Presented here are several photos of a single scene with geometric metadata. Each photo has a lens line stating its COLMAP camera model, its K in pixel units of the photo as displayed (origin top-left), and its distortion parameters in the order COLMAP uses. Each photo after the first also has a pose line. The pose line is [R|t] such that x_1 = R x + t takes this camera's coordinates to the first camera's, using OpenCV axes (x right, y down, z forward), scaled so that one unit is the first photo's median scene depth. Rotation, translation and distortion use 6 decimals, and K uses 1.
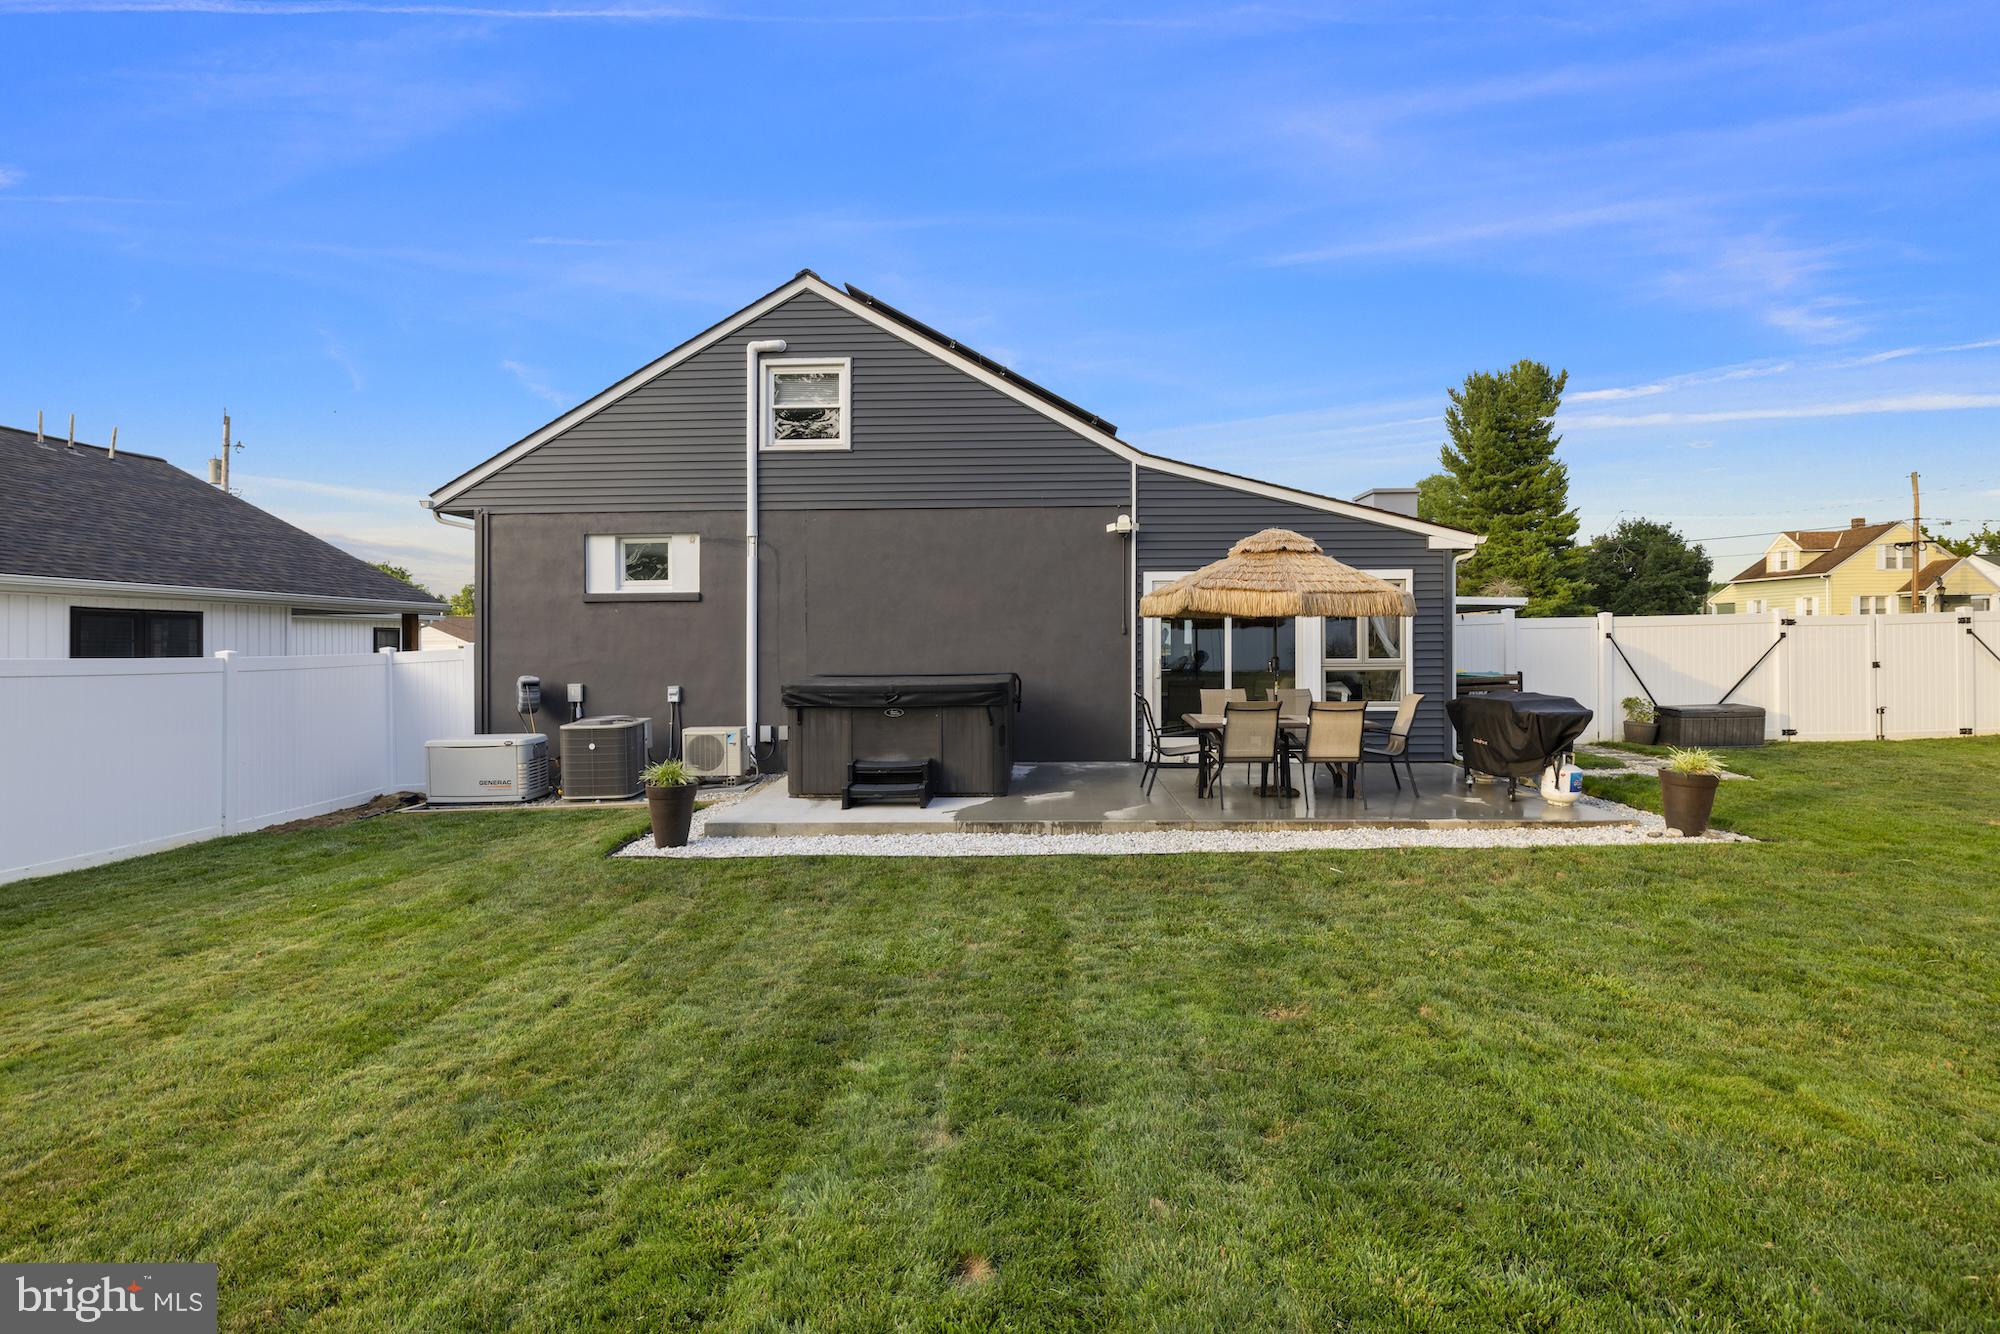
lens RADIAL K [[963.3, 0, 1000.2], [0, 963.3, 650.6], [0, 0, 1]] dist [-0.001498, -0.000038]
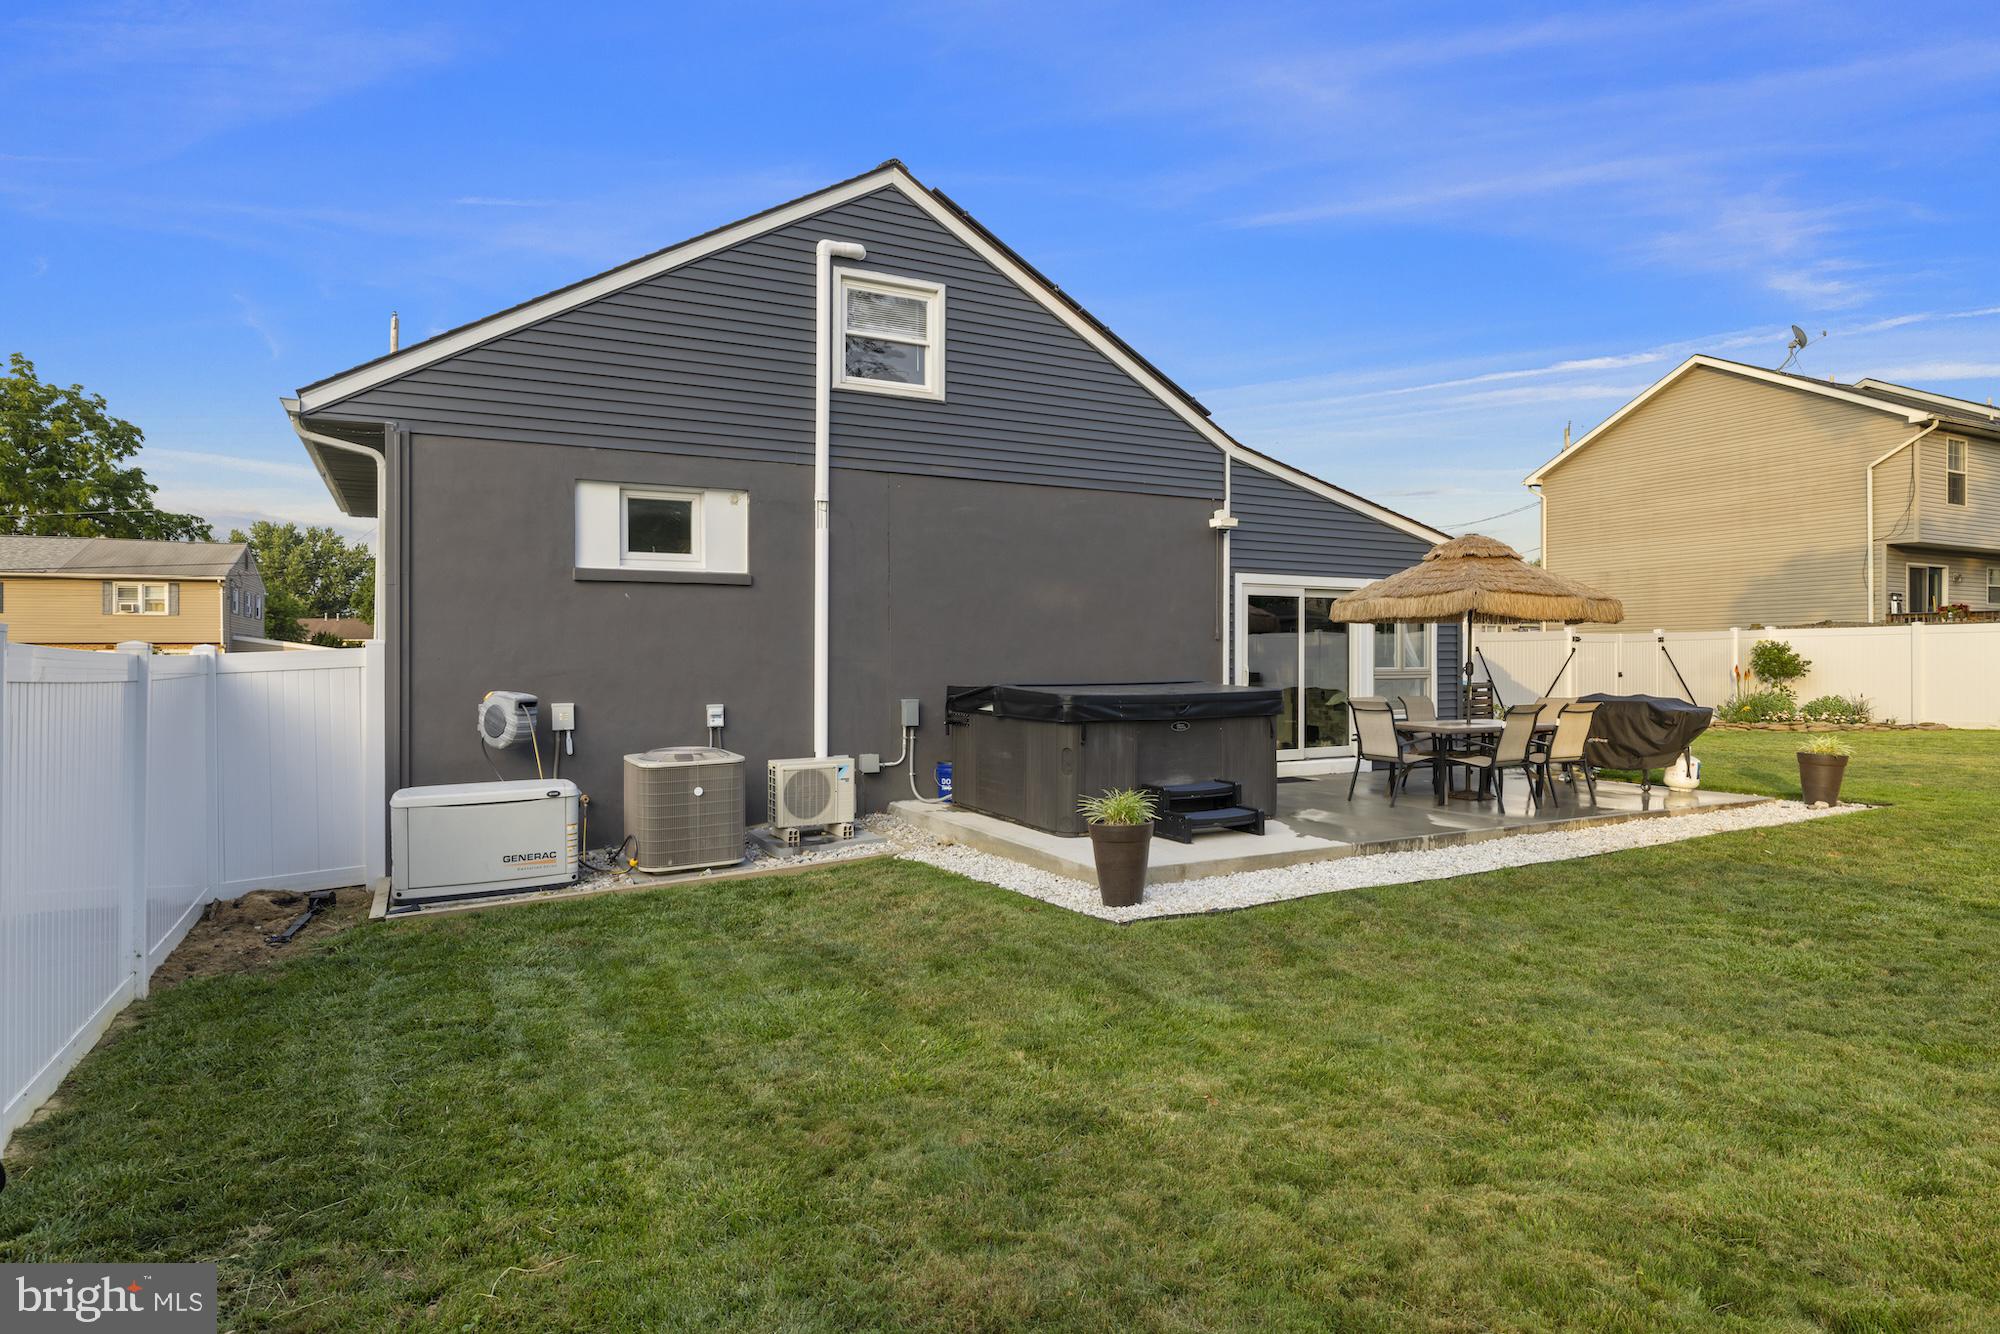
lens RADIAL K [[1098.8, 0, 1003.6], [0, 1098.8, 670.7], [0, 0, 1]] dist [0.006380, 0.000594]
pose [[0.868306, 0.000535, 0.496028, -0.560008], [0.000710, 0.999997, -0.002323, 0.014400], [-0.496028, 0.002369, 0.868303, 0.194058]]
